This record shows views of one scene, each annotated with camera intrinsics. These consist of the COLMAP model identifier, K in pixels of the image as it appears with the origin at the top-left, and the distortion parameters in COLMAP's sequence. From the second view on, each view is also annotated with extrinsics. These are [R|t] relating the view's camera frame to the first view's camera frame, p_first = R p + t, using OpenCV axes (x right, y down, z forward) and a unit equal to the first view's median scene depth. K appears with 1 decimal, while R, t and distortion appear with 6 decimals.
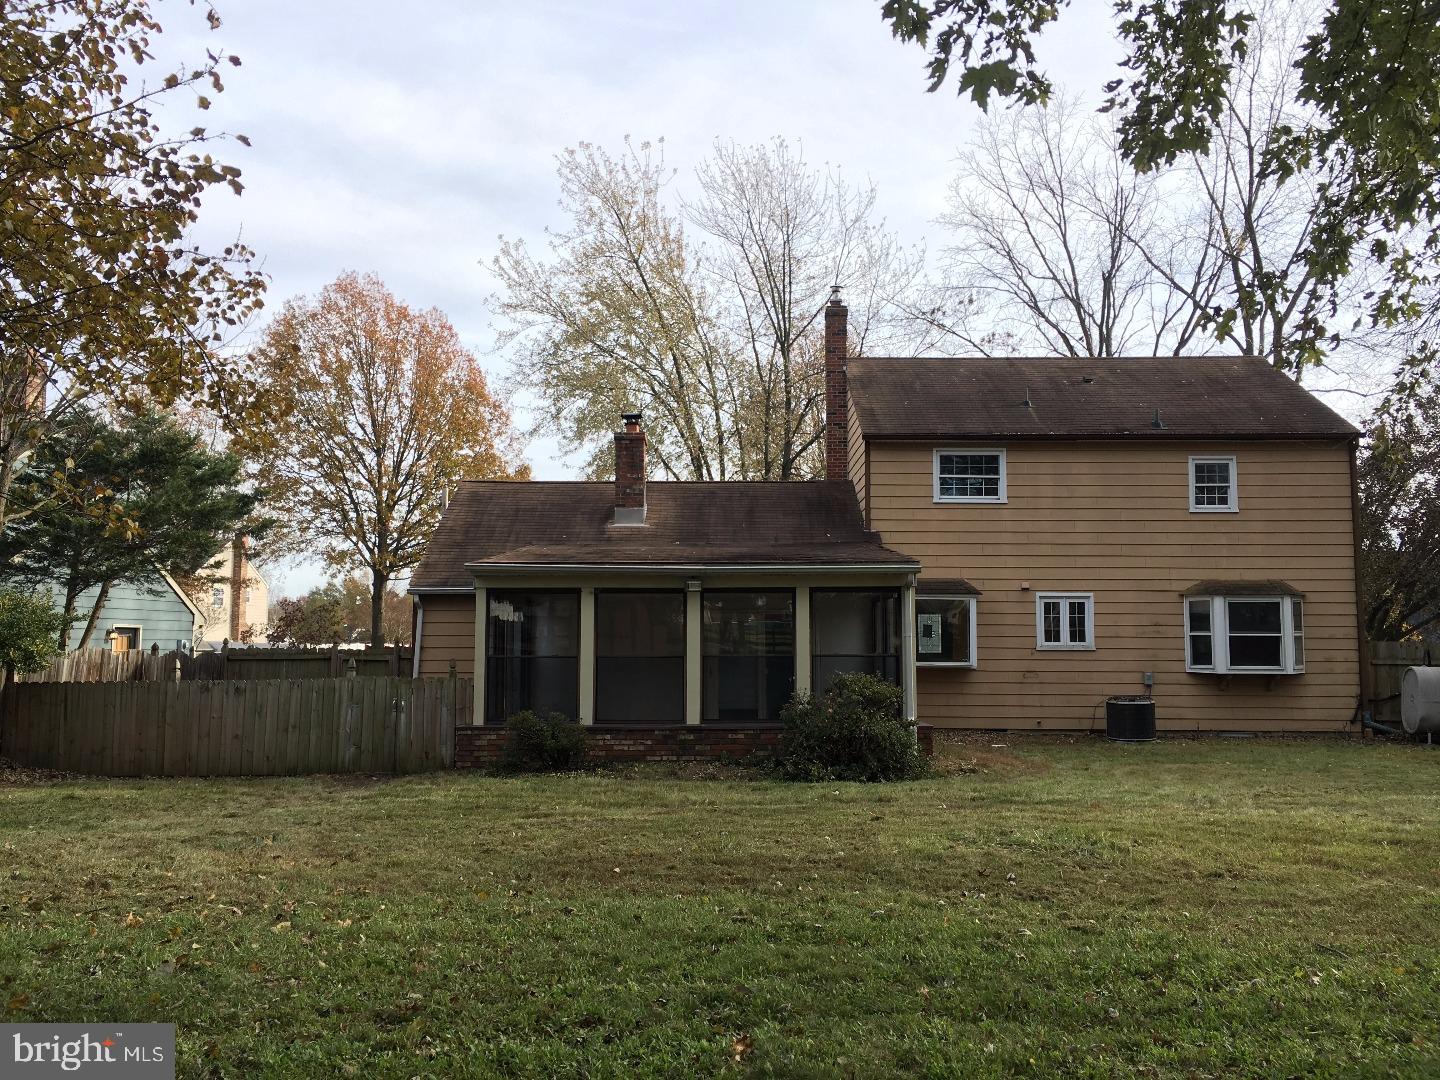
lens RADIAL K [[1227.1, 0, 717.7], [0, 1227.1, 541.4], [0, 0, 1]] dist [0.083013, -0.112151]
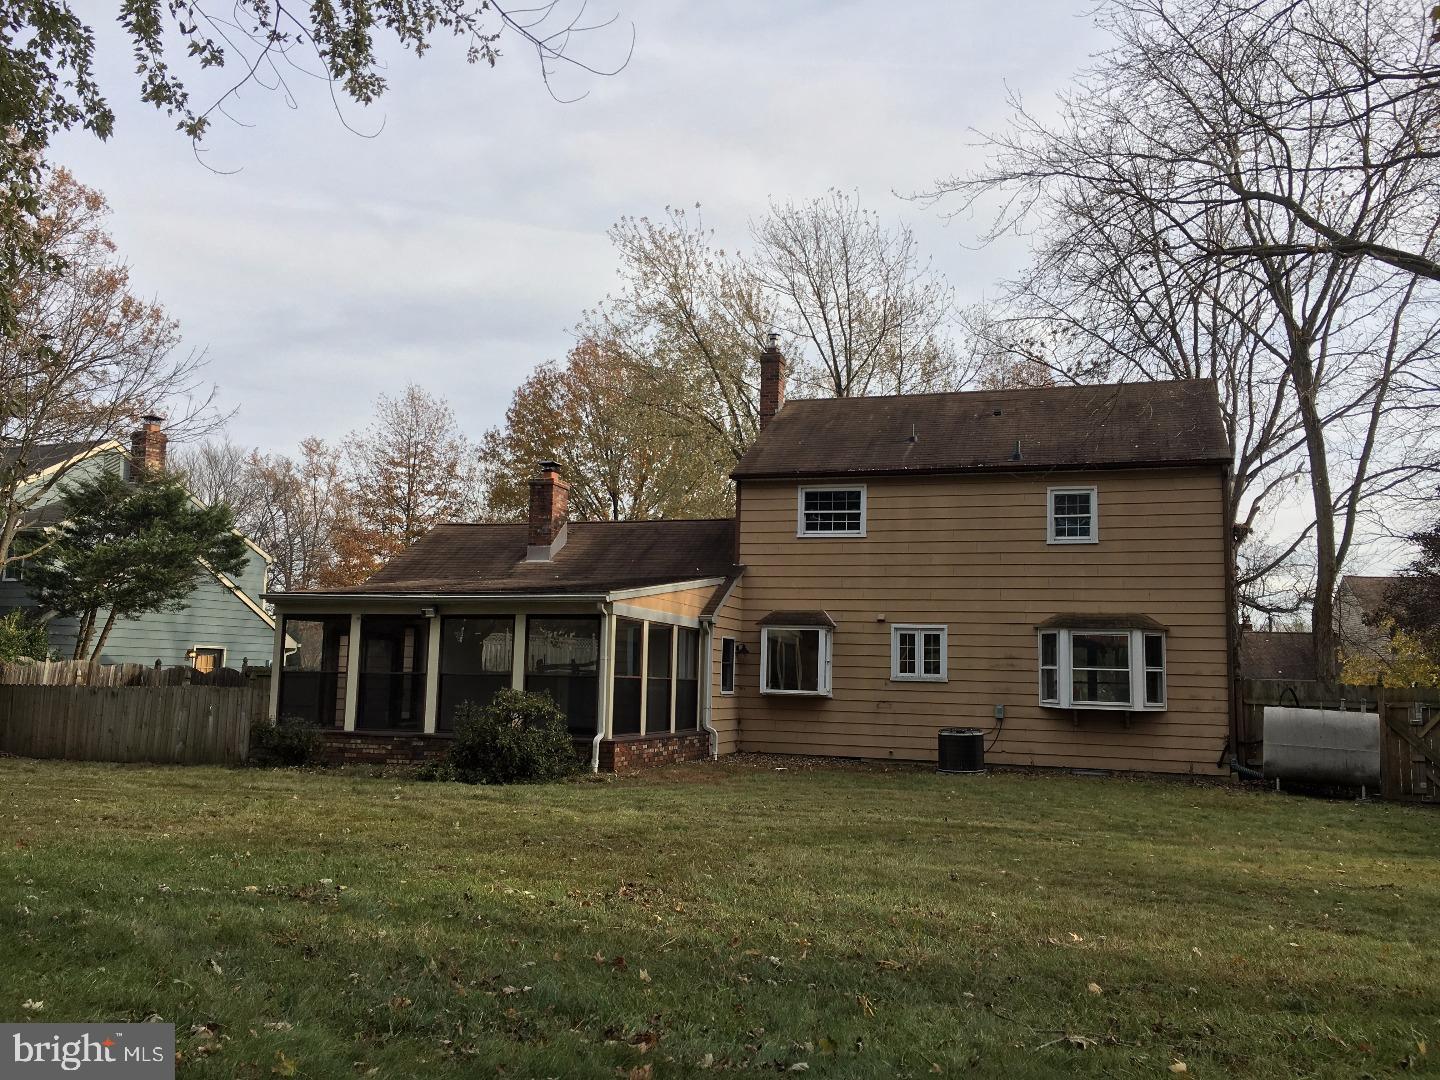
lens RADIAL K [[1227.1, 0, 717.7], [0, 1227.1, 541.4], [0, 0, 1]] dist [0.083013, -0.112151]
pose [[0.950572, -0.012951, -0.310235, 0.437957], [0.003011, 0.999467, -0.032498, 0.005618], [0.310491, 0.029957, 0.950104, -0.013820]]
